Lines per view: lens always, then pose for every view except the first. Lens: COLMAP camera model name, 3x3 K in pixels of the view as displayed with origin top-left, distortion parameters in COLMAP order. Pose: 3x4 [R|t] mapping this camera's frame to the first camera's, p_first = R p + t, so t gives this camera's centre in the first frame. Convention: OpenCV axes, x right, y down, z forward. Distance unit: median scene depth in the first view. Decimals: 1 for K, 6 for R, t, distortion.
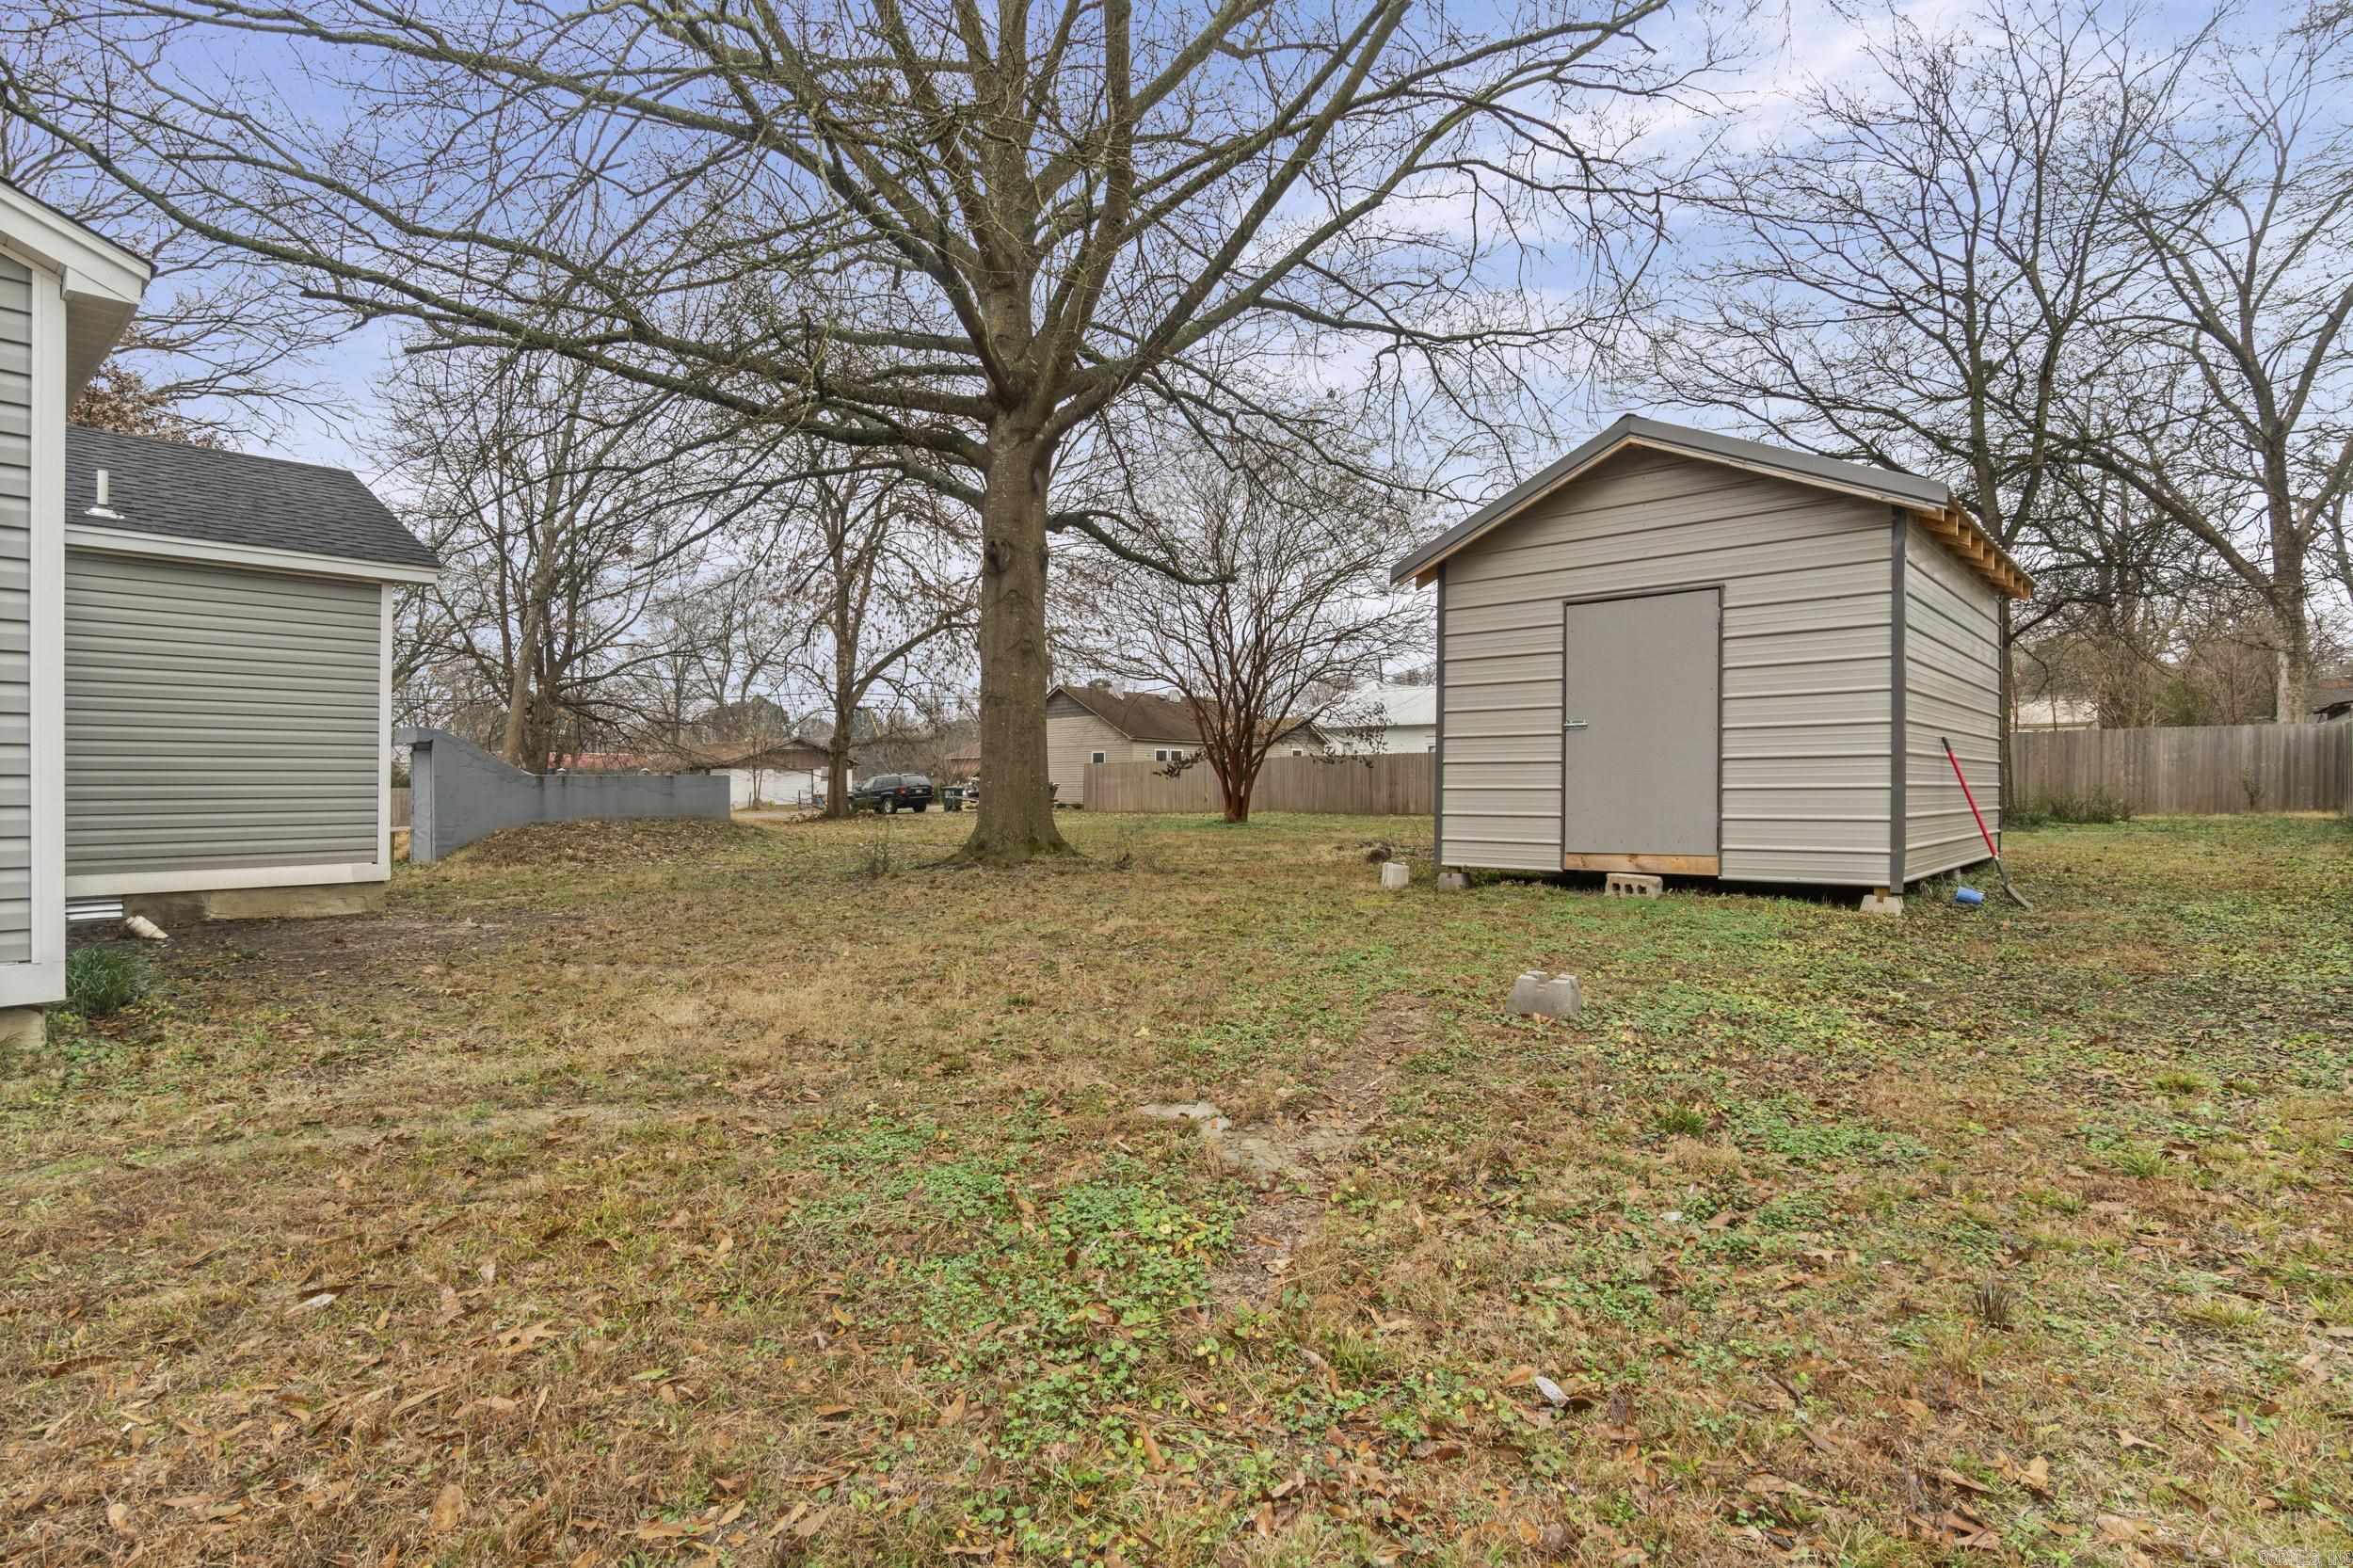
lens RADIAL K [[1208.4, 0, 1156.3], [0, 1208.4, 778.5], [0, 0, 1]] dist [-0.005254, 0.000374]
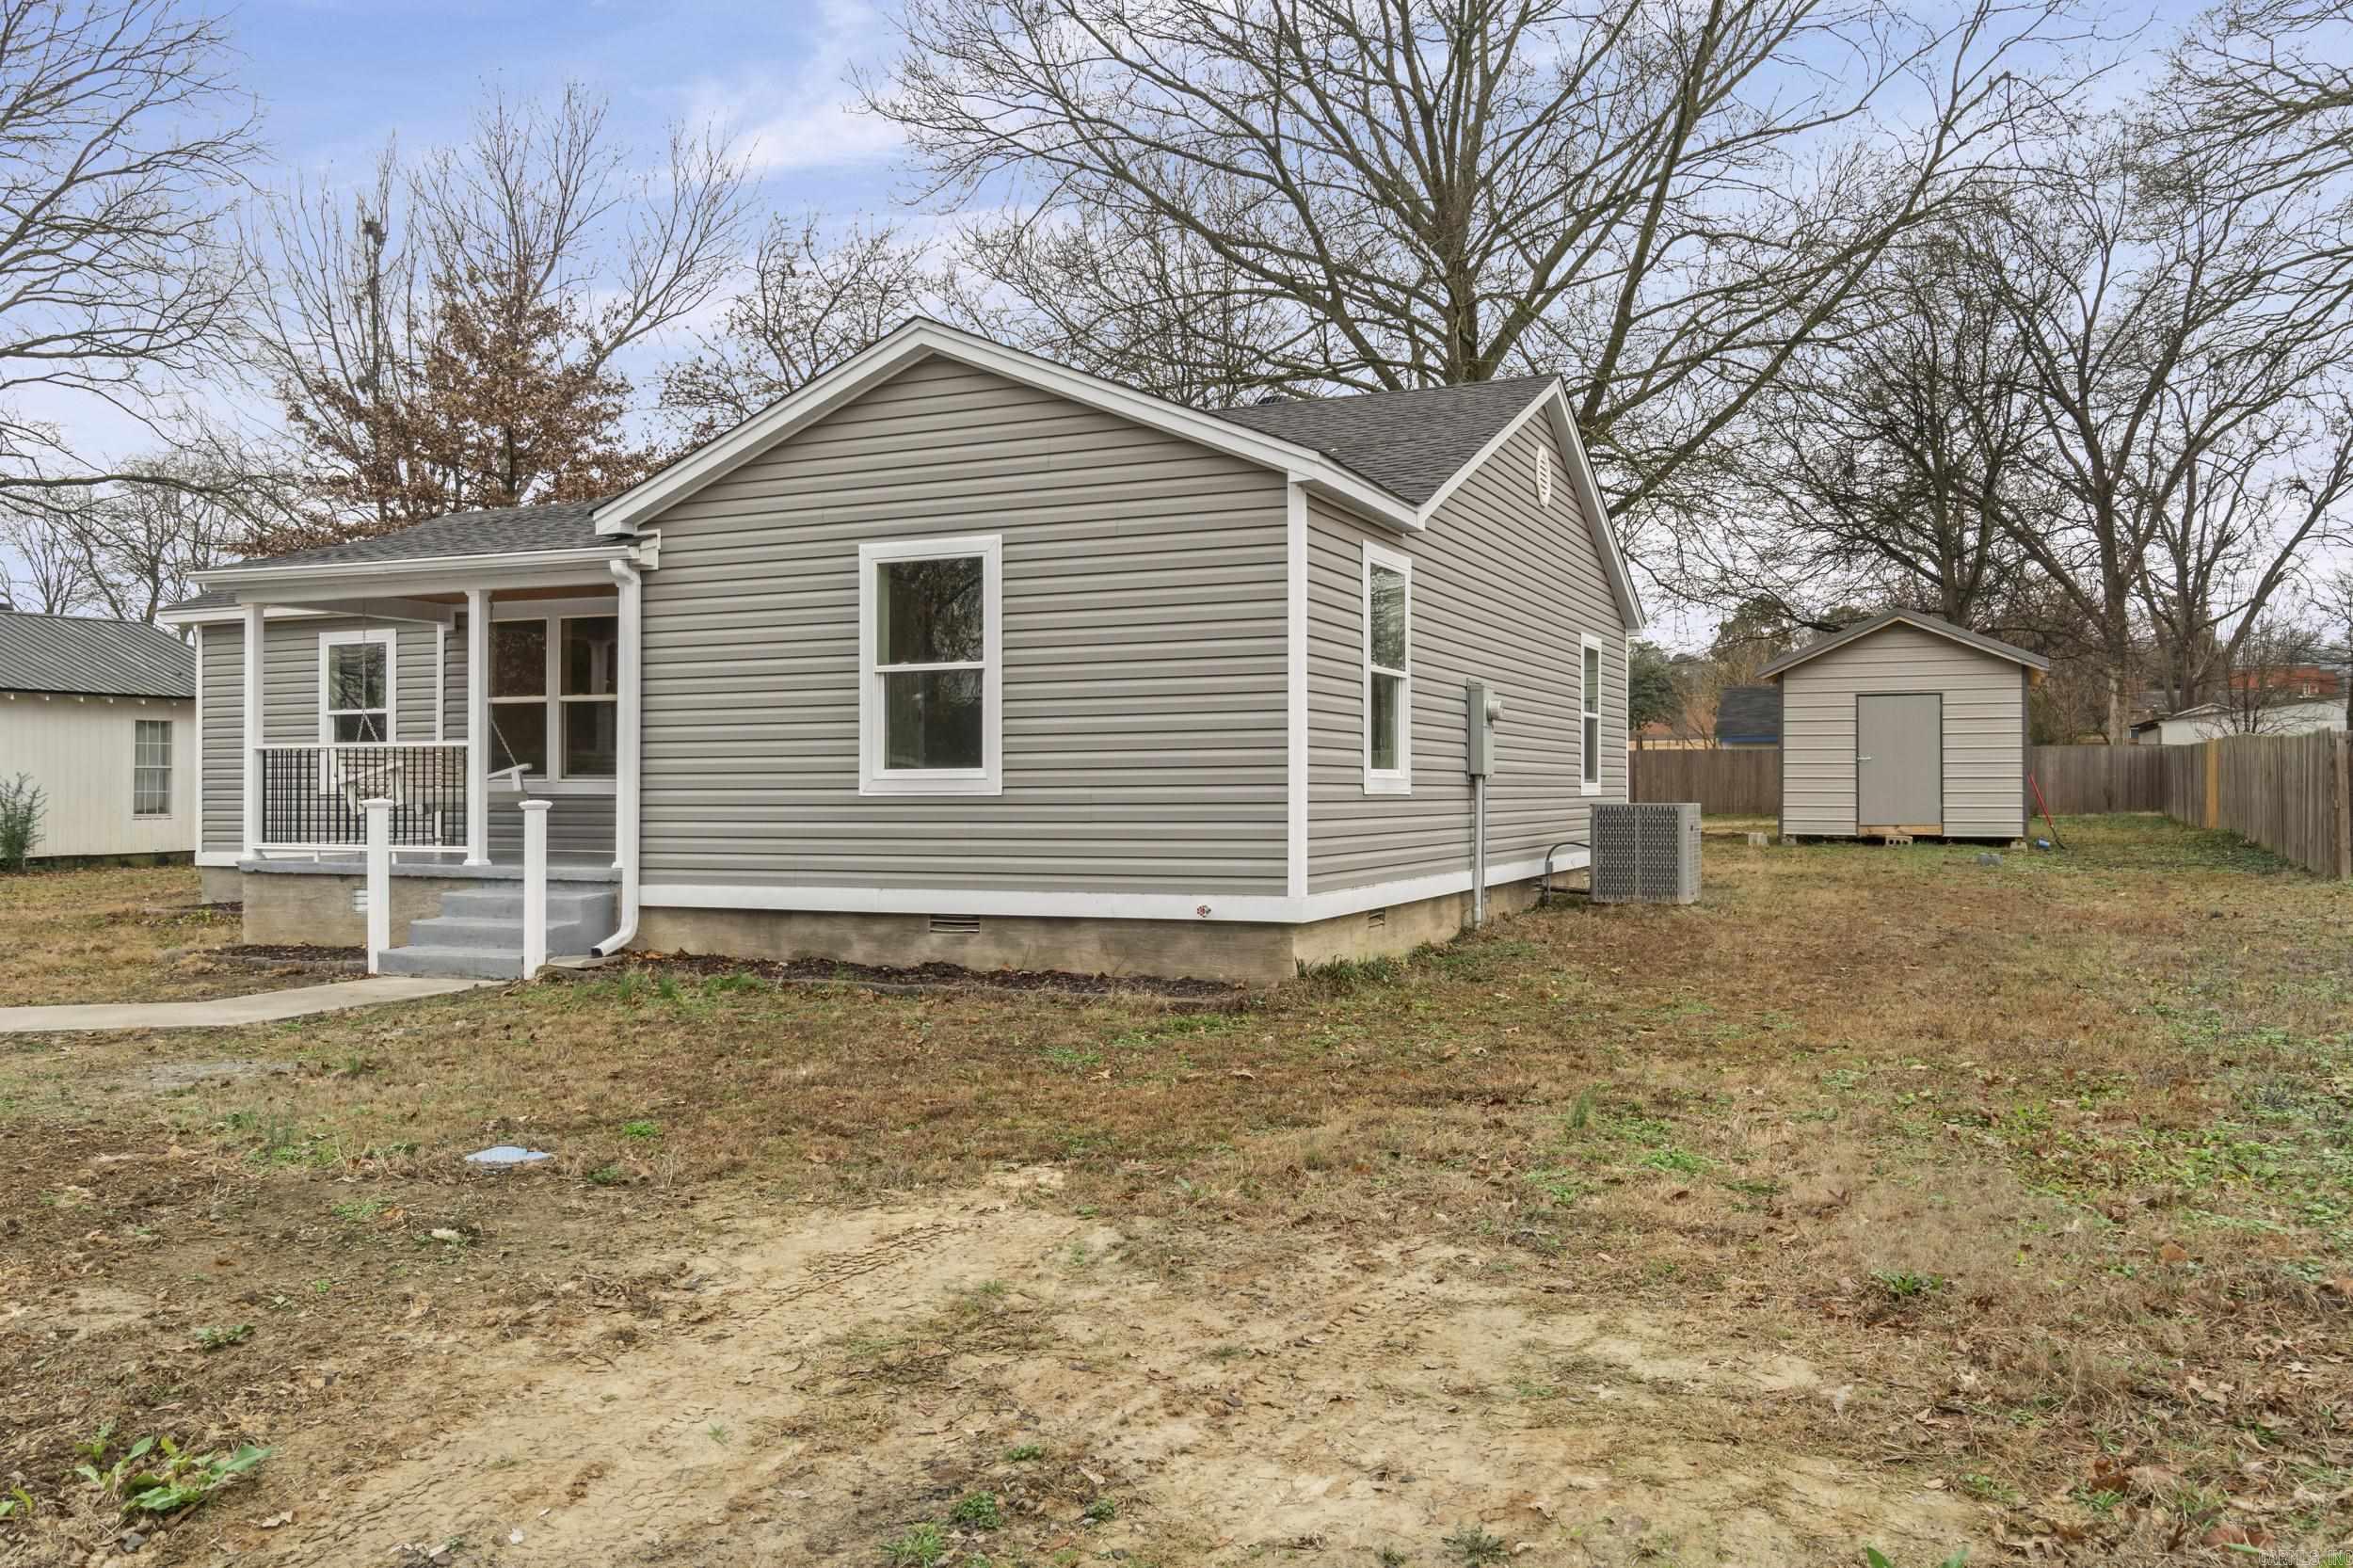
lens RADIAL K [[1846.7, 0, 1141.3], [0, 1846.7, 743.1], [0, 0, 1]] dist [-0.005448, -0.002454]
pose [[0.957374, 0.008789, 0.288718, -1.472048], [-0.002376, 0.999743, -0.022554, 0.002522], [-0.288842, 0.020907, 0.957149, -1.341117]]
